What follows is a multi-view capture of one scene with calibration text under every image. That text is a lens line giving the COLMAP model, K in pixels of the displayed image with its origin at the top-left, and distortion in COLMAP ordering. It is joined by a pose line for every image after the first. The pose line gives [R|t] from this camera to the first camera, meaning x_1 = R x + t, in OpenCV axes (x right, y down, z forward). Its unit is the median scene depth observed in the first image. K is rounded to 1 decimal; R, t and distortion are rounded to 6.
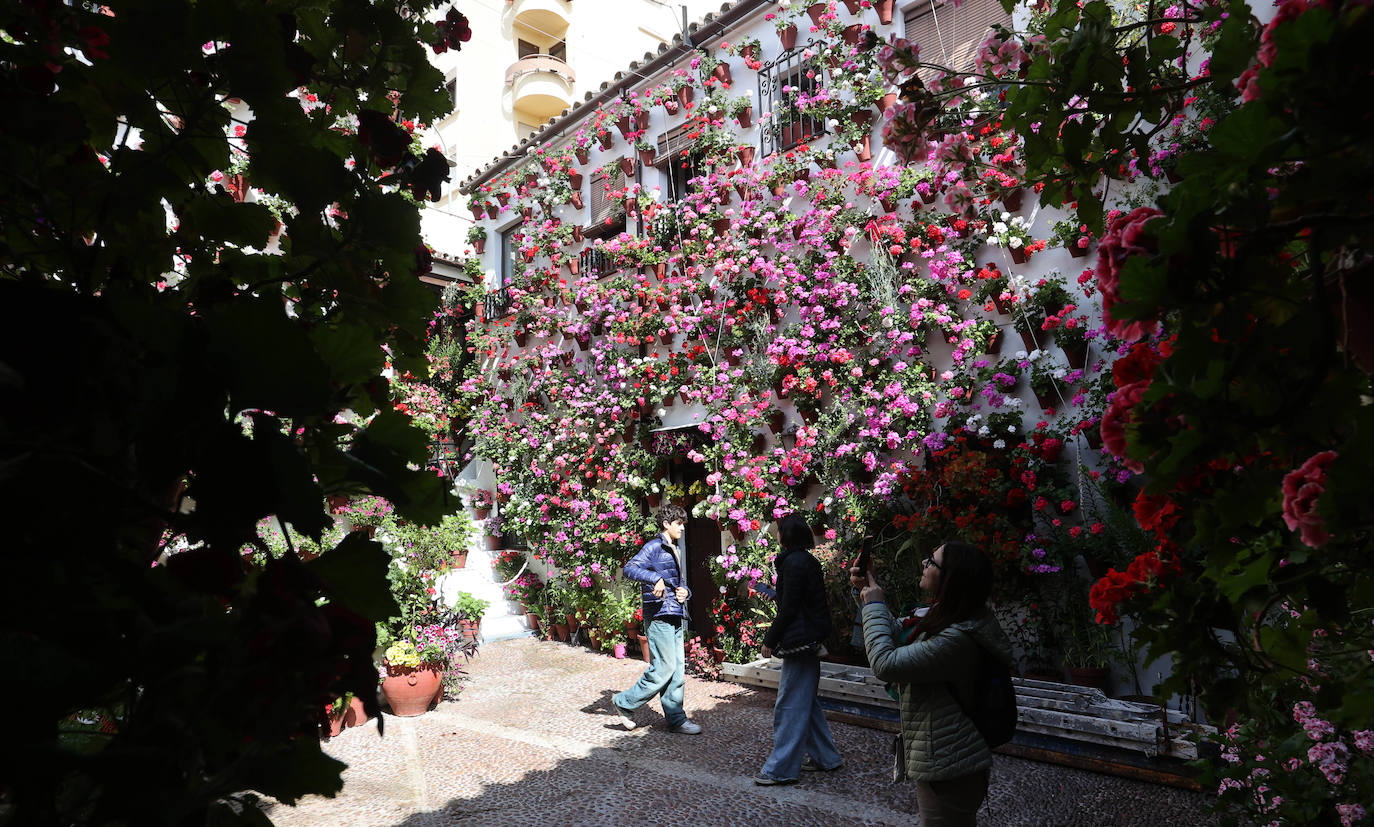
lens RADIAL K [[899.9, 0, 687.0], [0, 899.9, 413.5], [0, 0, 1]] dist [-0.024855, 0.001771]
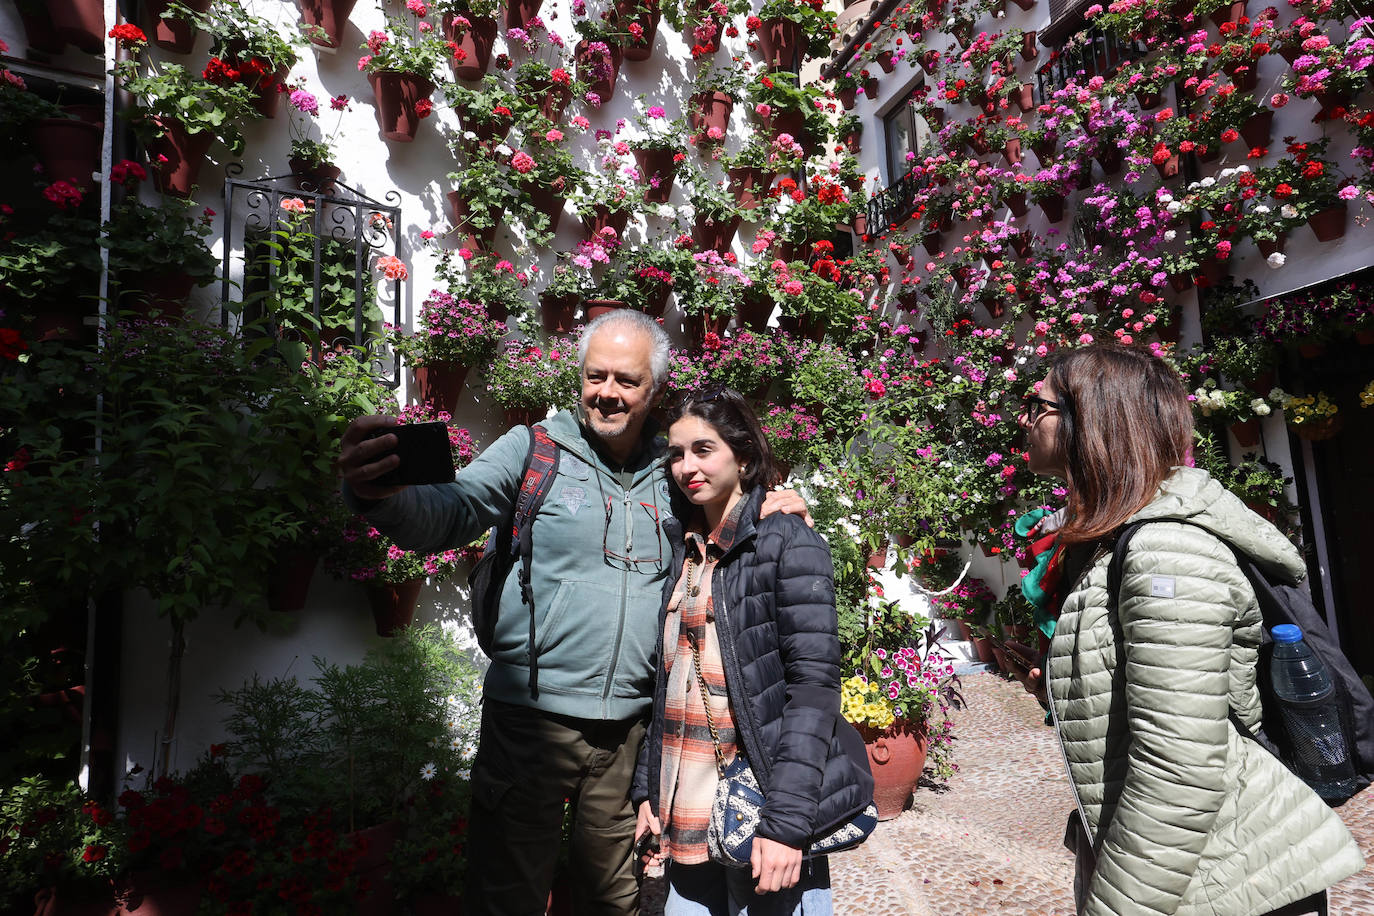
lens RADIAL K [[876.6, 0, 661.6], [0, 876.6, 451.5], [0, 0, 1]] dist [-0.002953, 0.000910]
pose [[0.927313, -0.056206, -0.370042, -0.171957], [0.056000, 0.998367, -0.011308, 0.093122], [0.370073, -0.010236, 0.928946, 0.368852]]
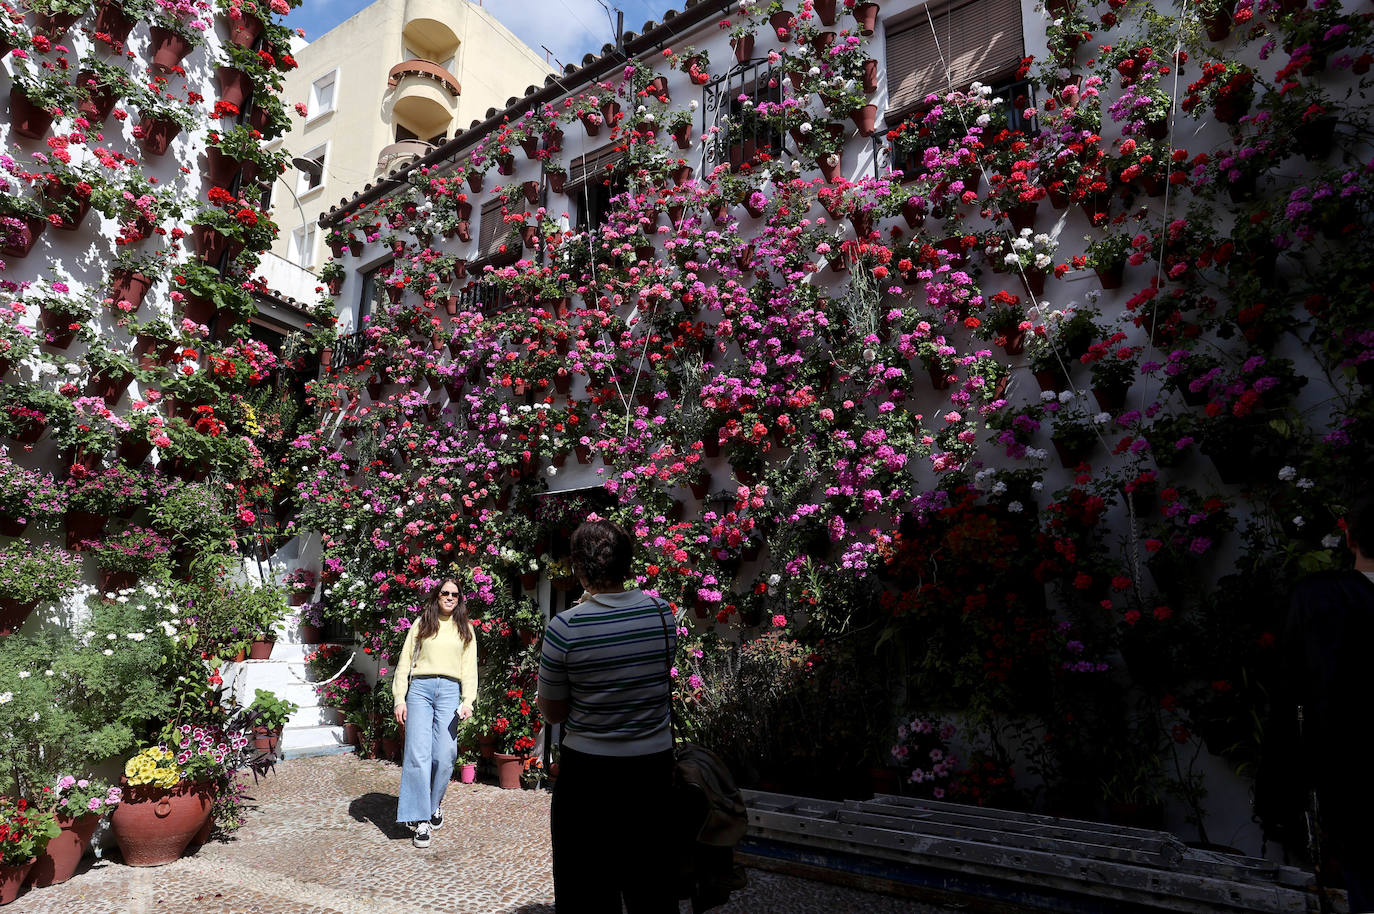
lens RADIAL K [[854.9, 0, 690.8], [0, 854.9, 450.3], [0, 0, 1]] dist [-0.042717, 0.044231]
pose [[0.977705, 0.092129, 0.188693, -0.050333], [-0.069542, 0.989965, -0.123016, 0.063914], [-0.198133, 0.107151, 0.974301, 0.213530]]
